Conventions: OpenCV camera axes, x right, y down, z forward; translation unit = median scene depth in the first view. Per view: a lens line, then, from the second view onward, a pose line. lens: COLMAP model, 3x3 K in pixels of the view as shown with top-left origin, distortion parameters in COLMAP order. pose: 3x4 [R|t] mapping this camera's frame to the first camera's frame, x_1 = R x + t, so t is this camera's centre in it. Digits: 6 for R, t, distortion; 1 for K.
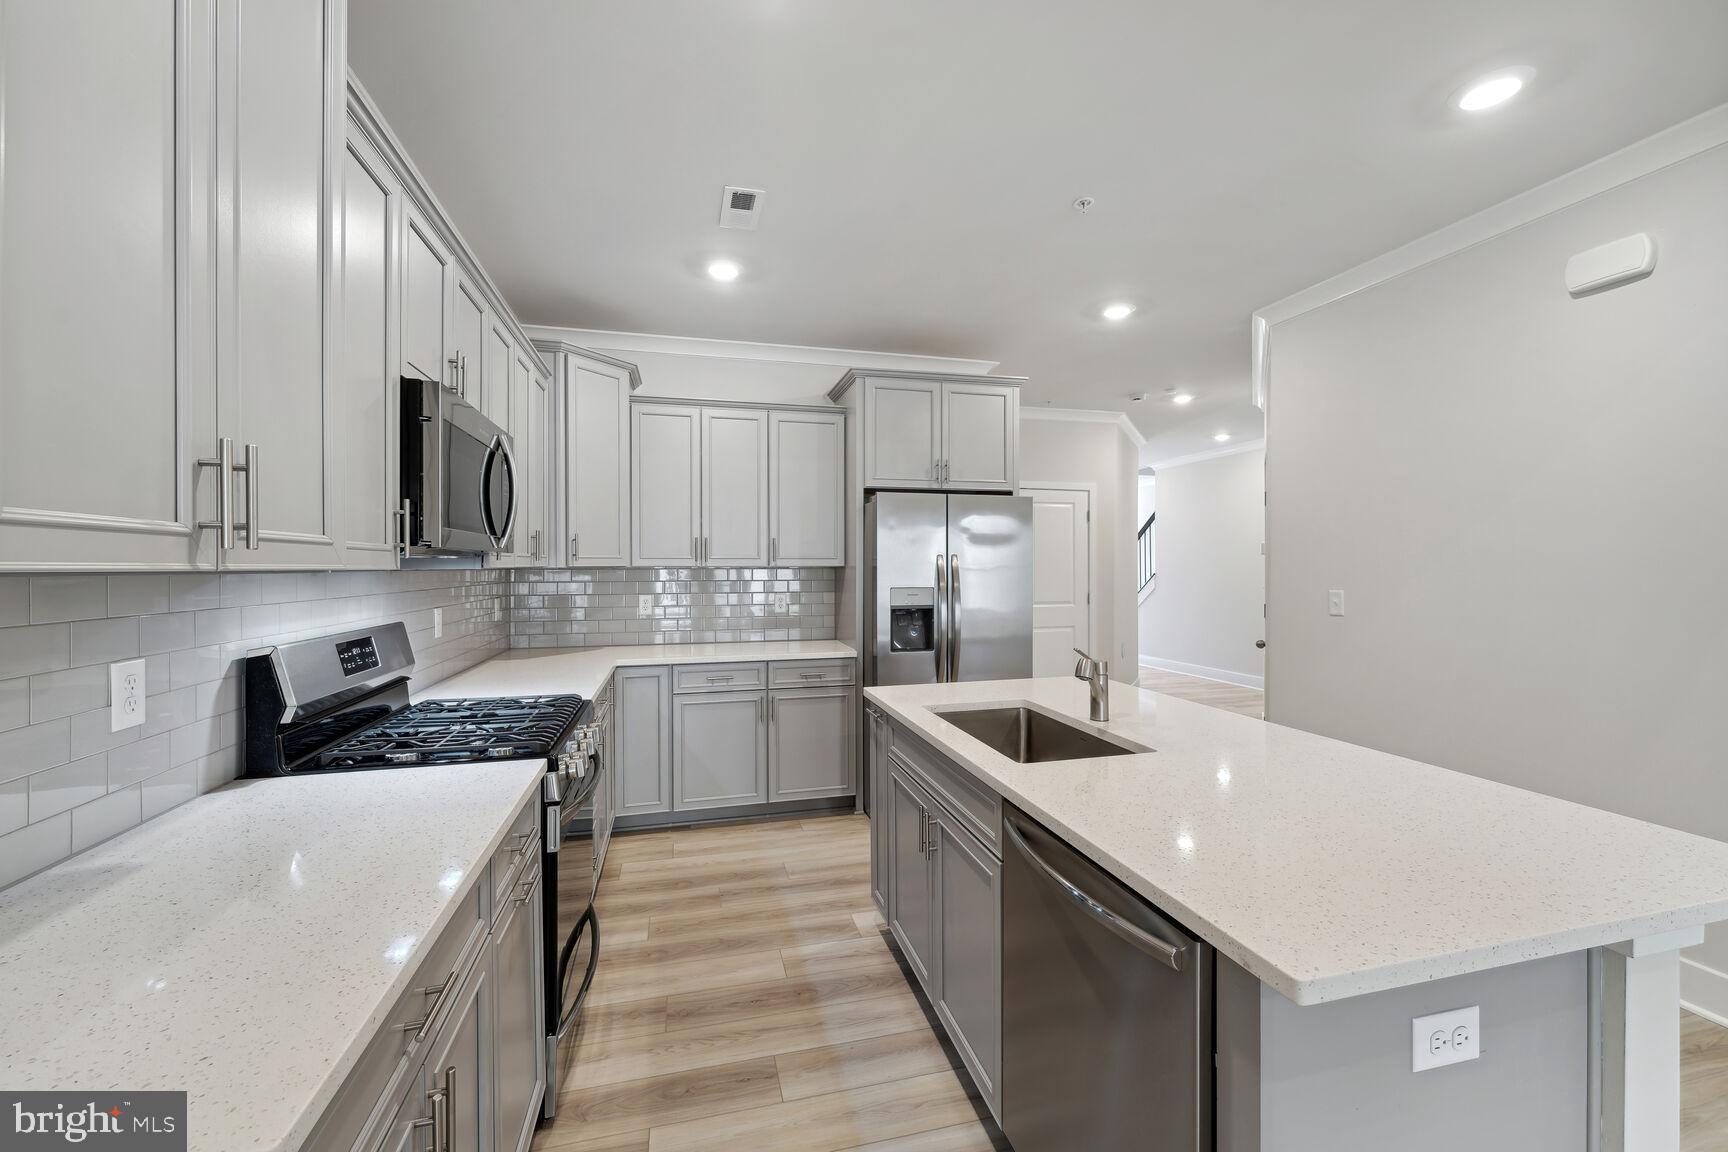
lens RADIAL K [[691.8, 0, 861.5], [0, 691.8, 566.3], [0, 0, 1]] dist [-0.000744, -0.000042]
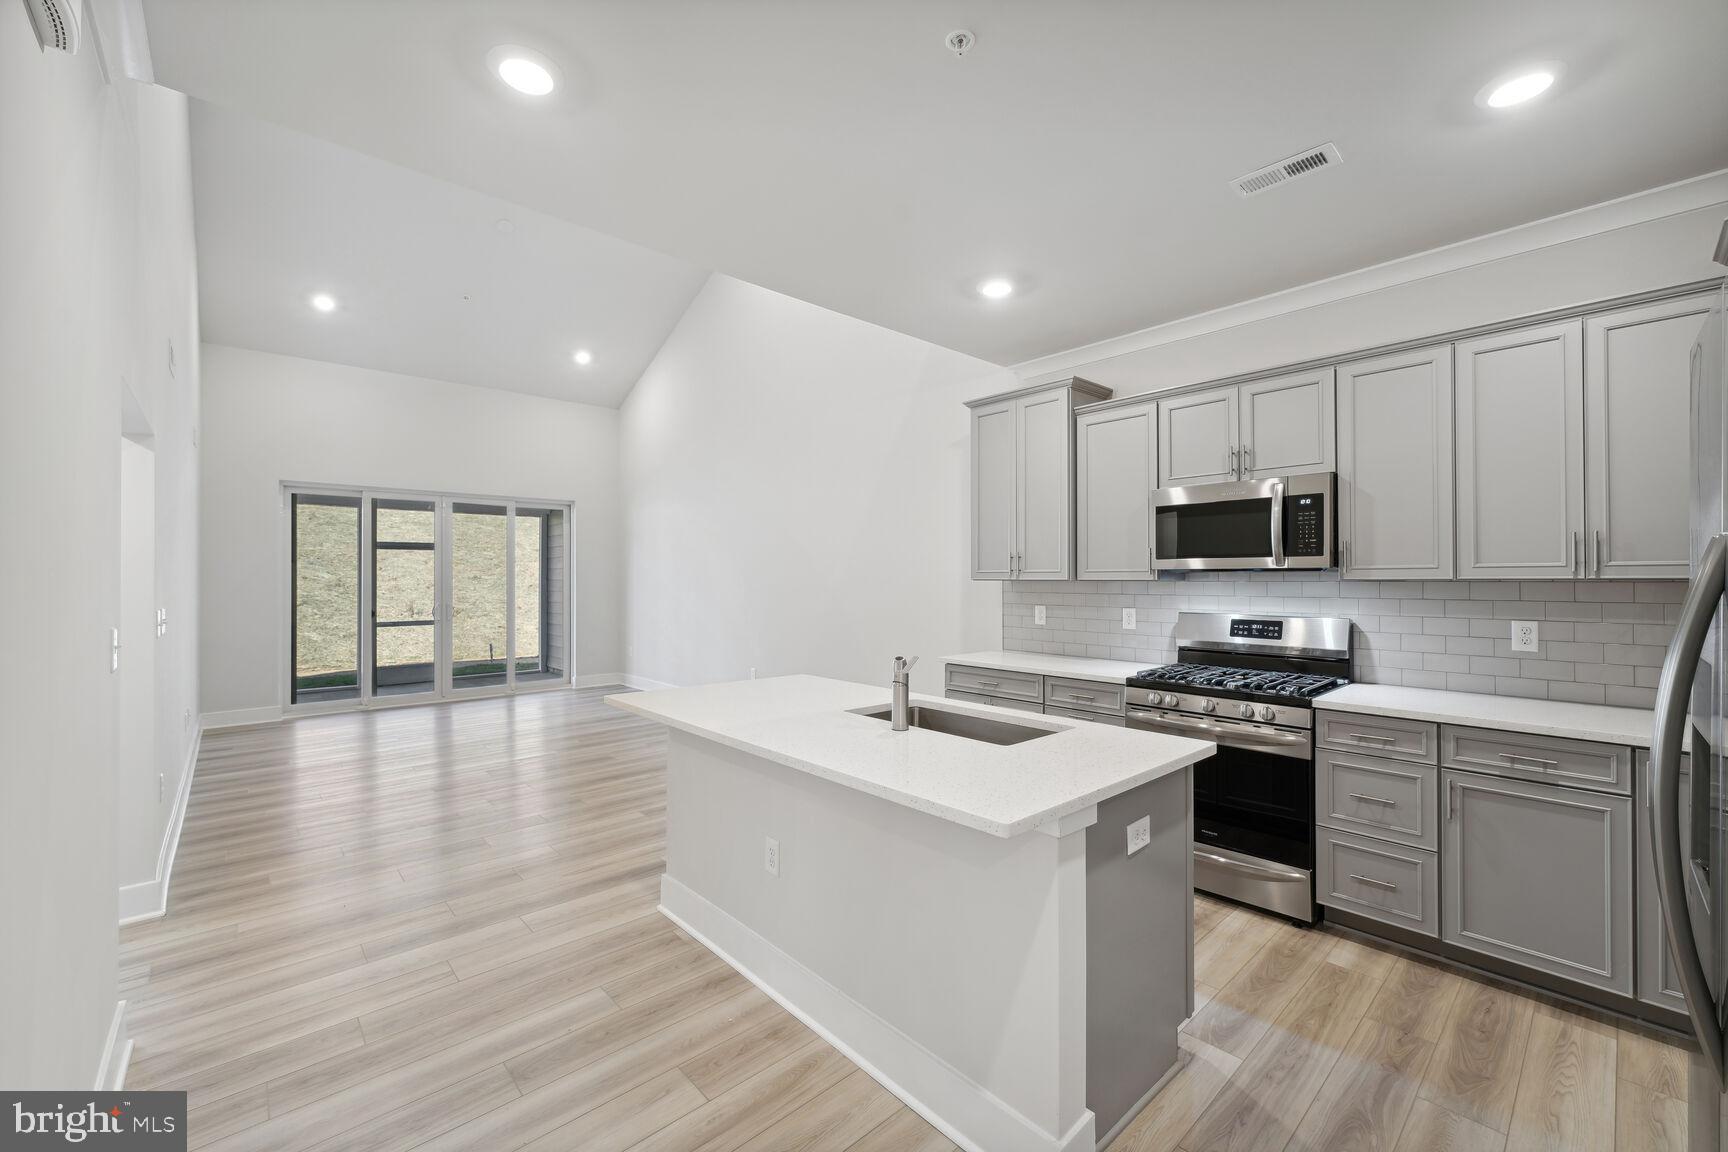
lens RADIAL K [[691.8, 0, 840.0], [0, 691.8, 576.7], [0, 0, 1]] dist [-0.000744, -0.000042]
pose [[-0.898827, 0.001570, -0.438302, 0.516559], [0.002682, 0.999995, -0.001919, -0.001752], [0.438296, -0.002900, -0.898826, 1.114511]]
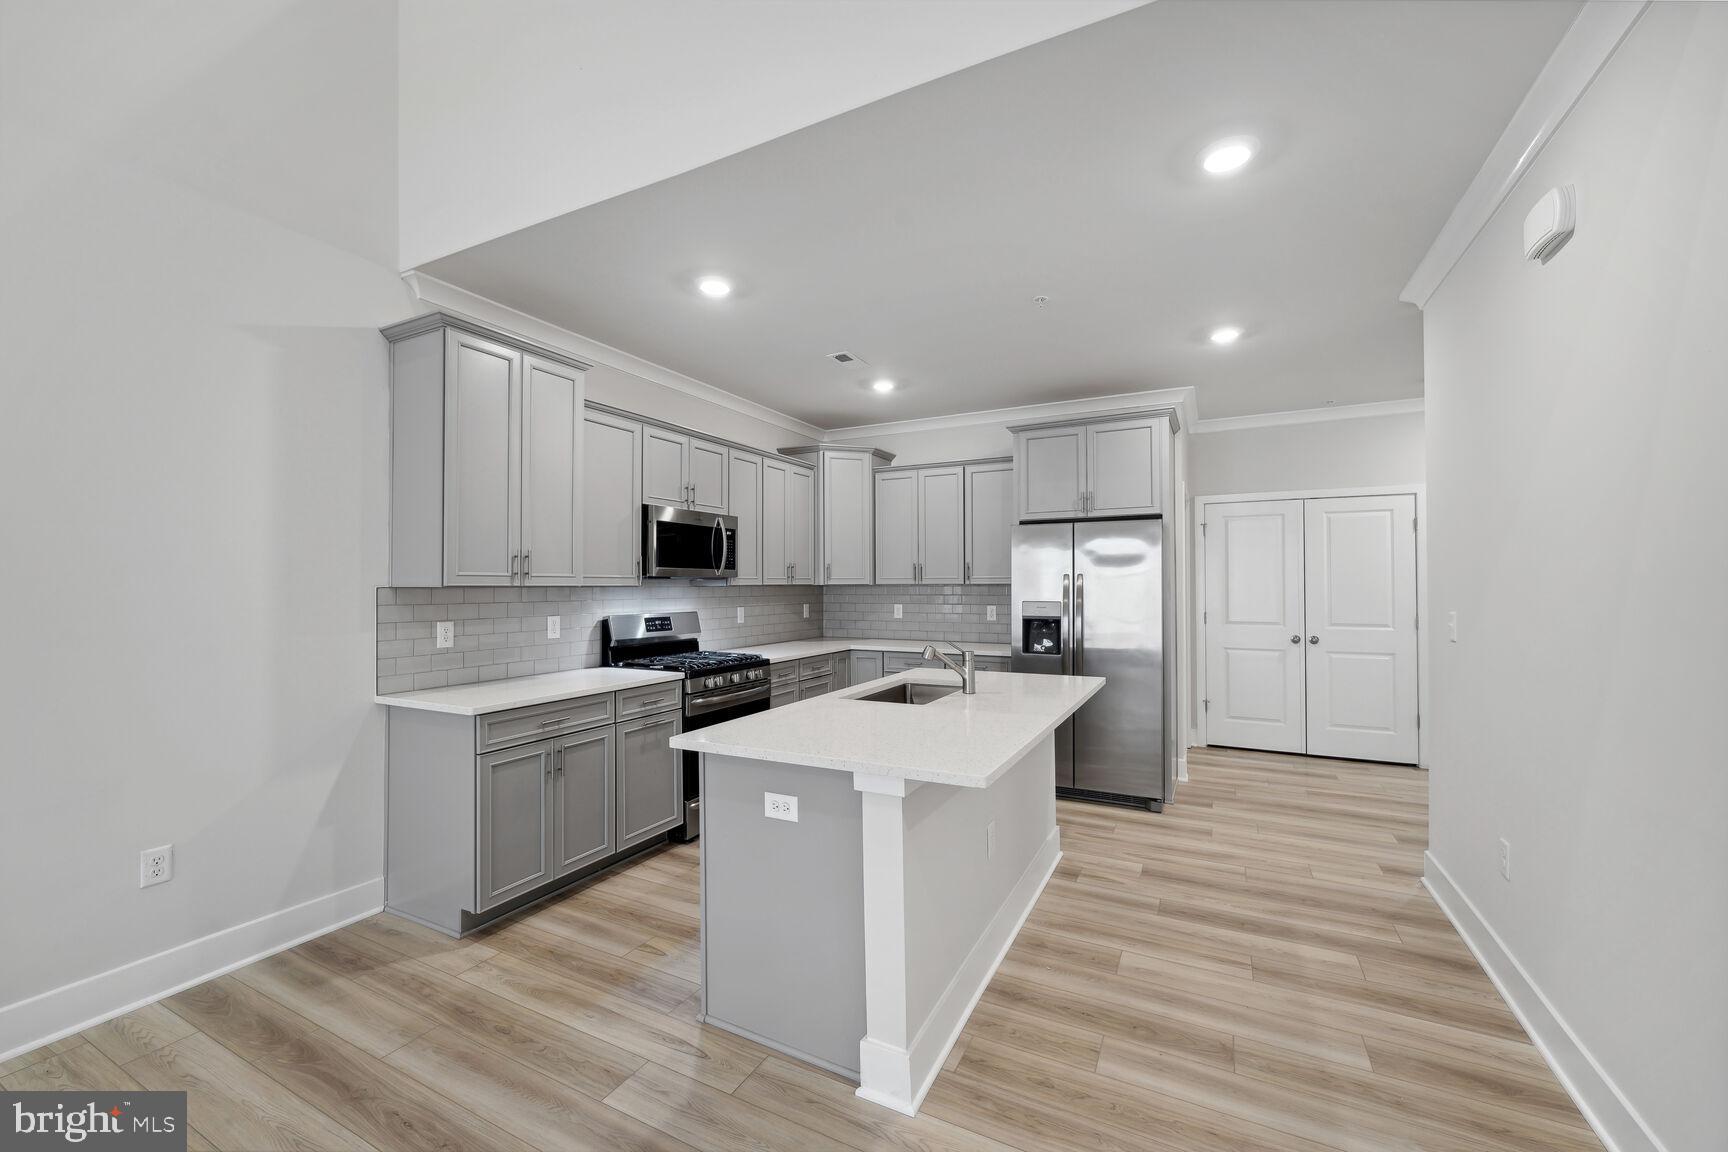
lens RADIAL K [[691.8, 0, 869.5], [0, 691.8, 577.7], [0, 0, 1]] dist [-0.000744, -0.000042]
pose [[0.746358, -0.005941, -0.665518, 0.668631], [0.000471, 0.999965, -0.008398, -0.001506], [0.665545, 0.005955, 0.746334, -0.112597]]
